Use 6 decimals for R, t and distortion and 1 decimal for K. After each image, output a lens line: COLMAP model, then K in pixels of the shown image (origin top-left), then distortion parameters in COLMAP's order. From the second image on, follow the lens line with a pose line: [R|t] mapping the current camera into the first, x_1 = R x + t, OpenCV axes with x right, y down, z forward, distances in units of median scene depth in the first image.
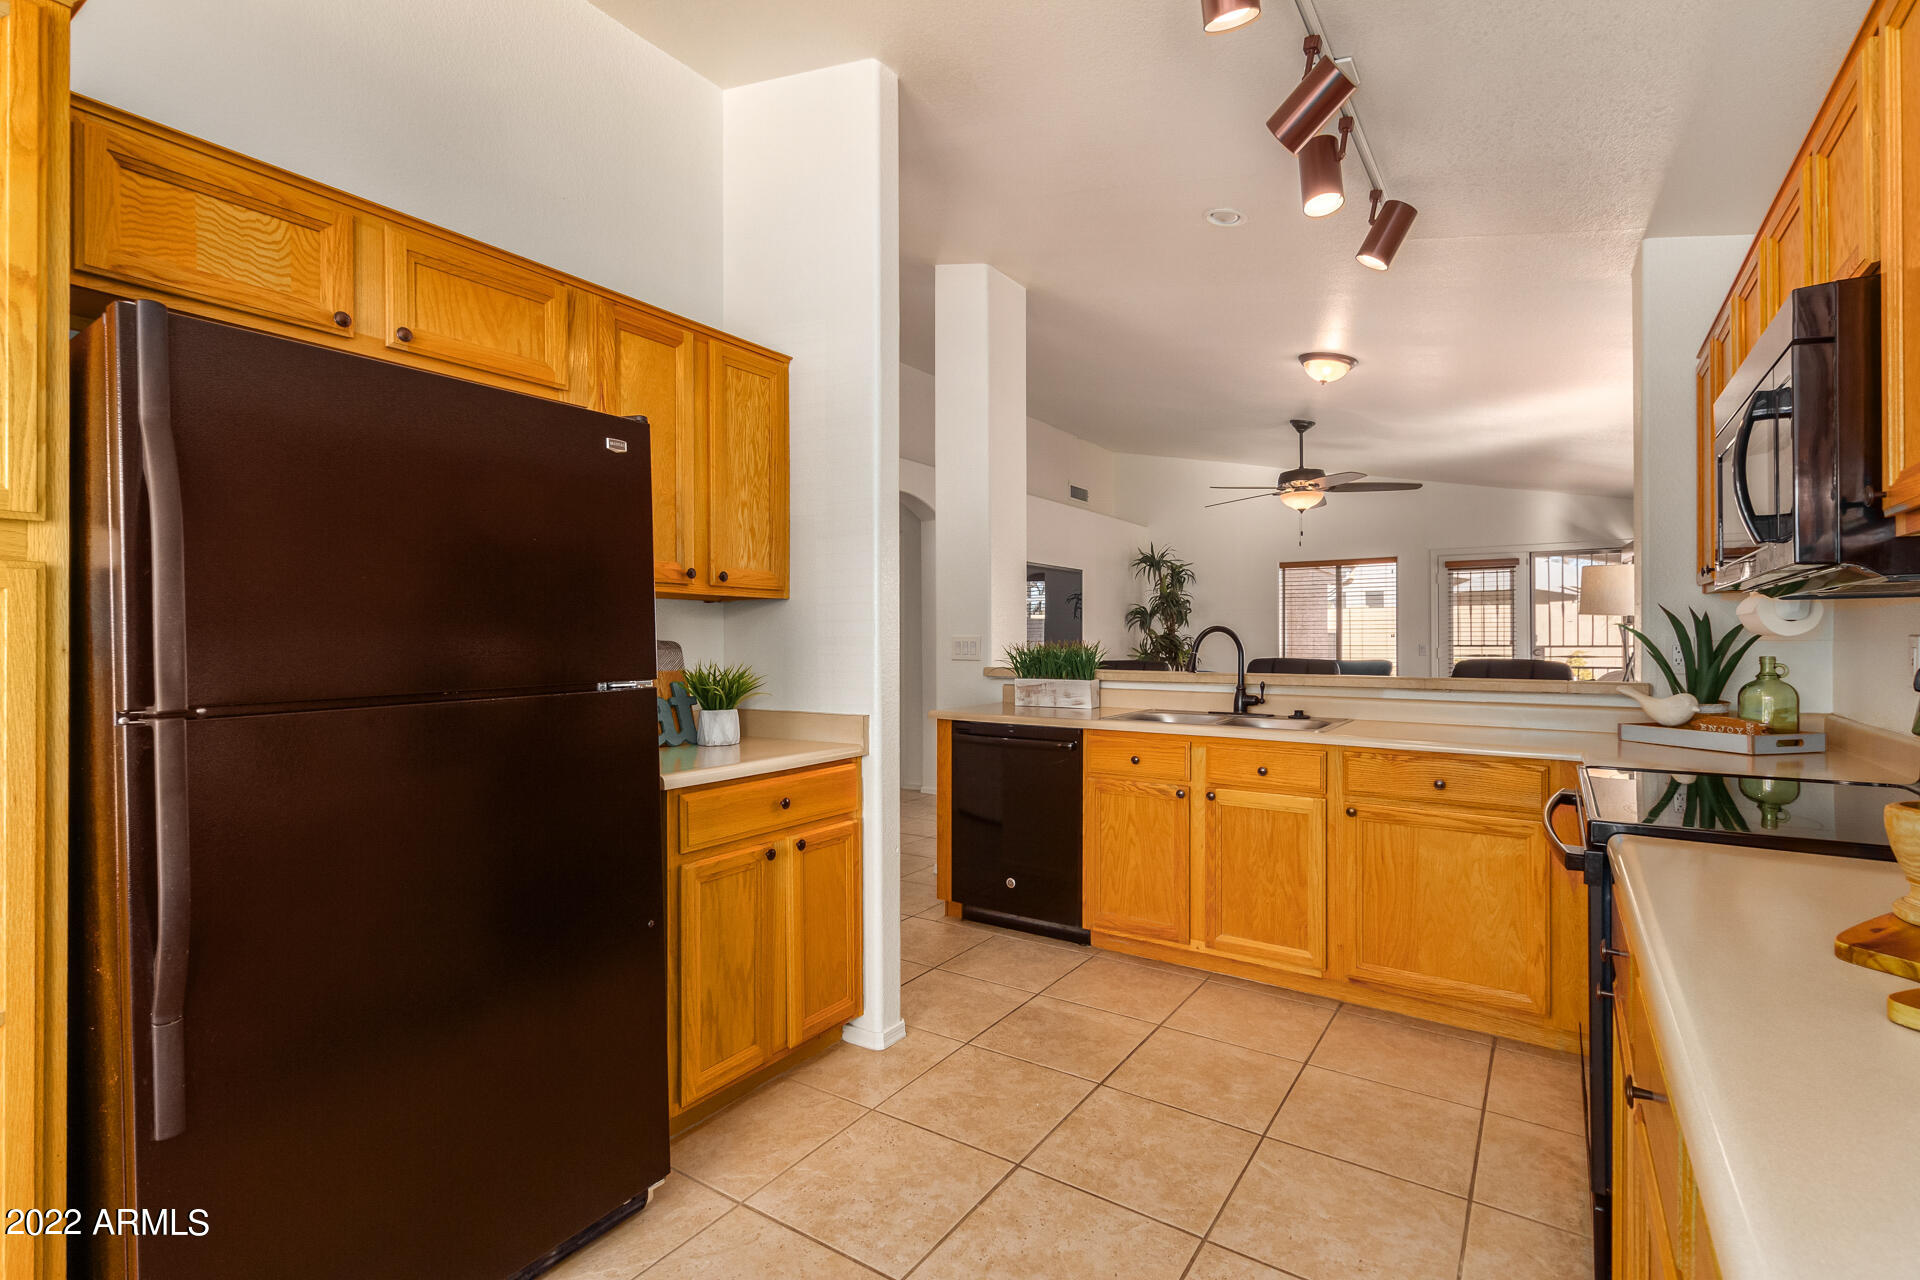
lens RADIAL K [[864.0, 0, 973.9], [0, 864.0, 636.4], [0, 0, 1]] dist [-0.001447, -0.000006]
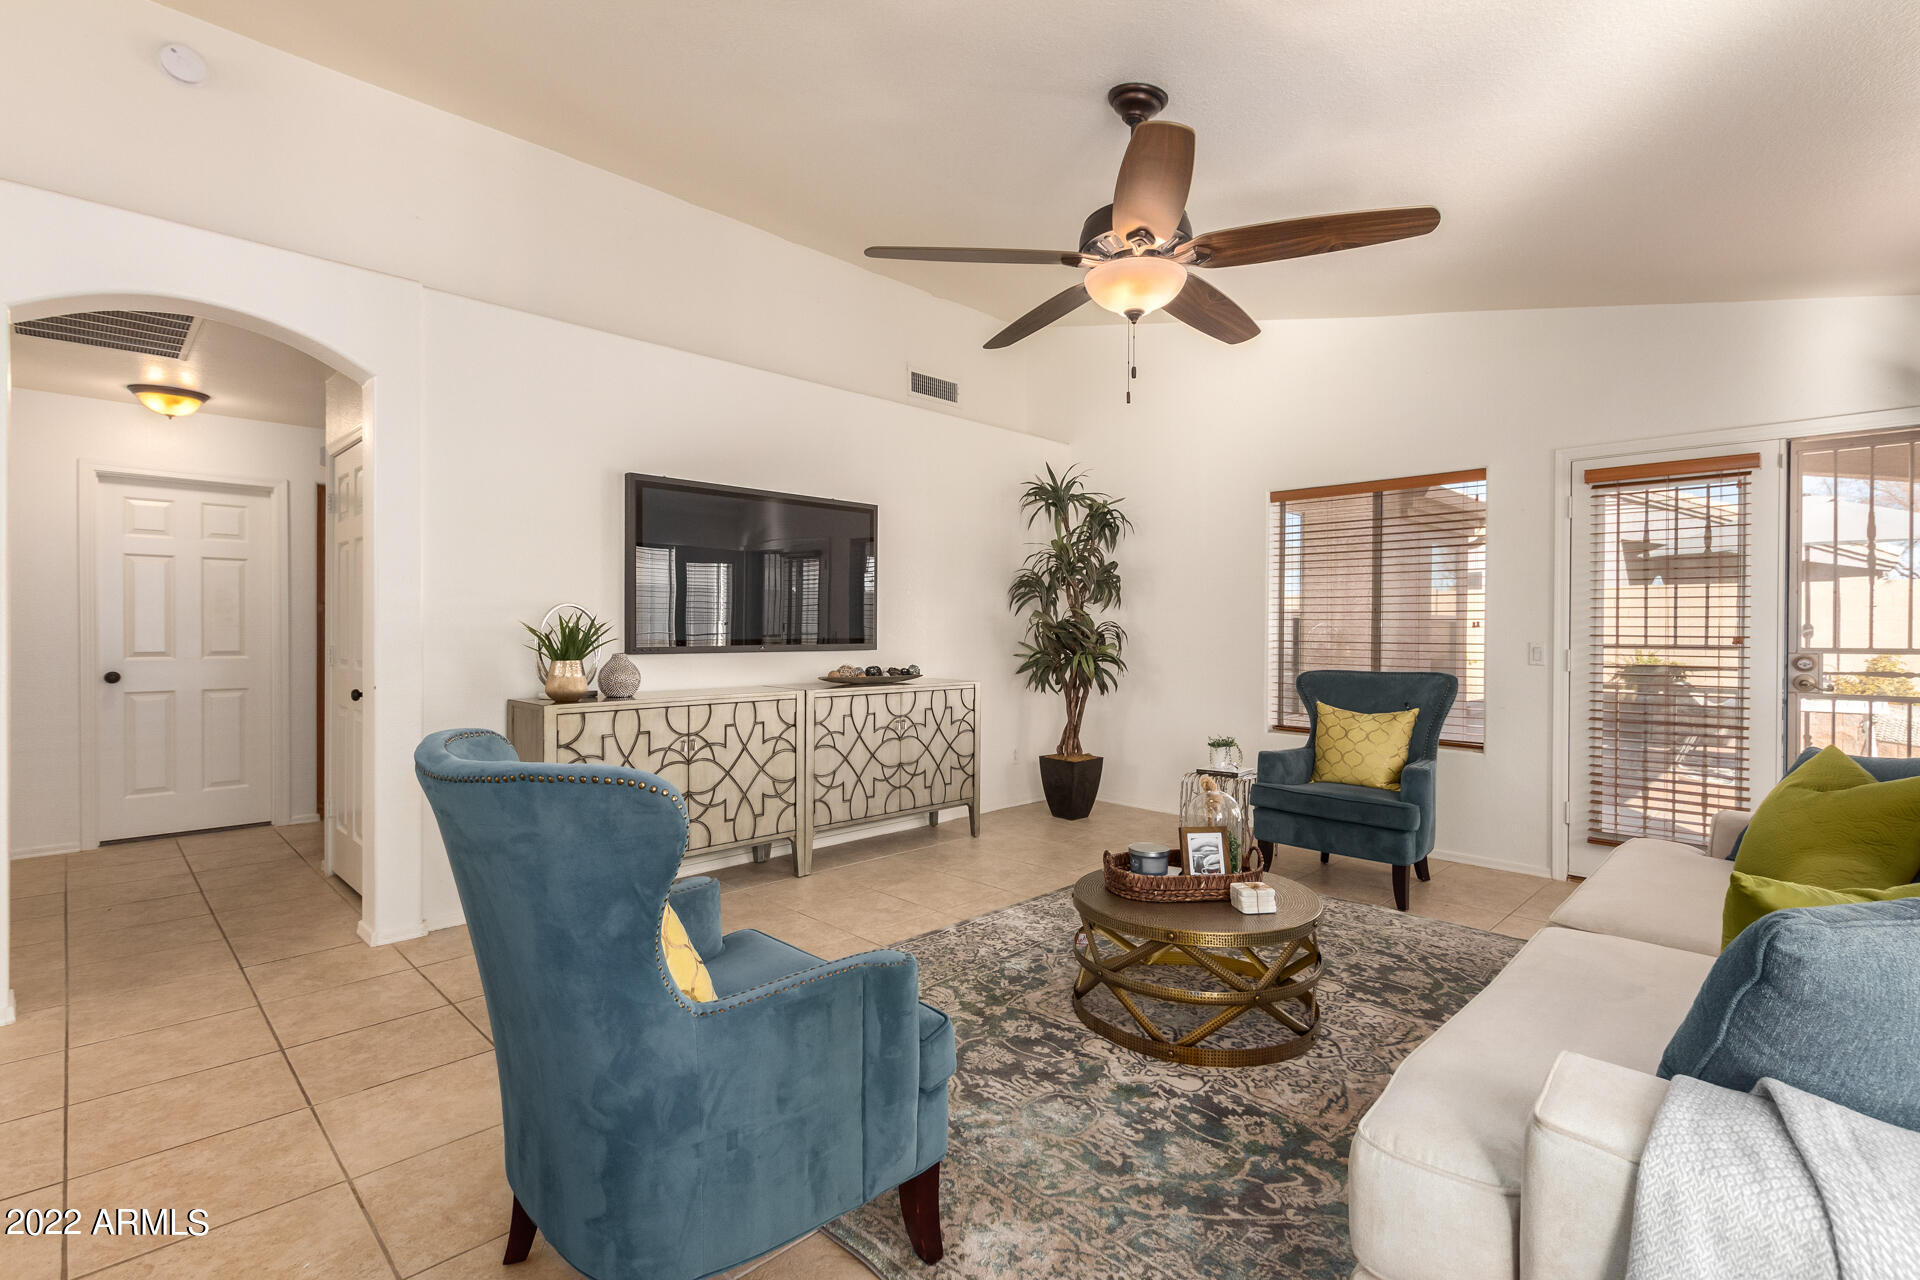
lens RADIAL K [[887.4, 0, 969.7], [0, 887.4, 641.0], [0, 0, 1]] dist [0.000539, -0.000278]
pose [[0.981768, 0.012015, -0.189704, 0.891621], [-0.008975, 0.999817, 0.016873, 0.008292], [0.189872, -0.014863, 0.981696, 1.312957]]
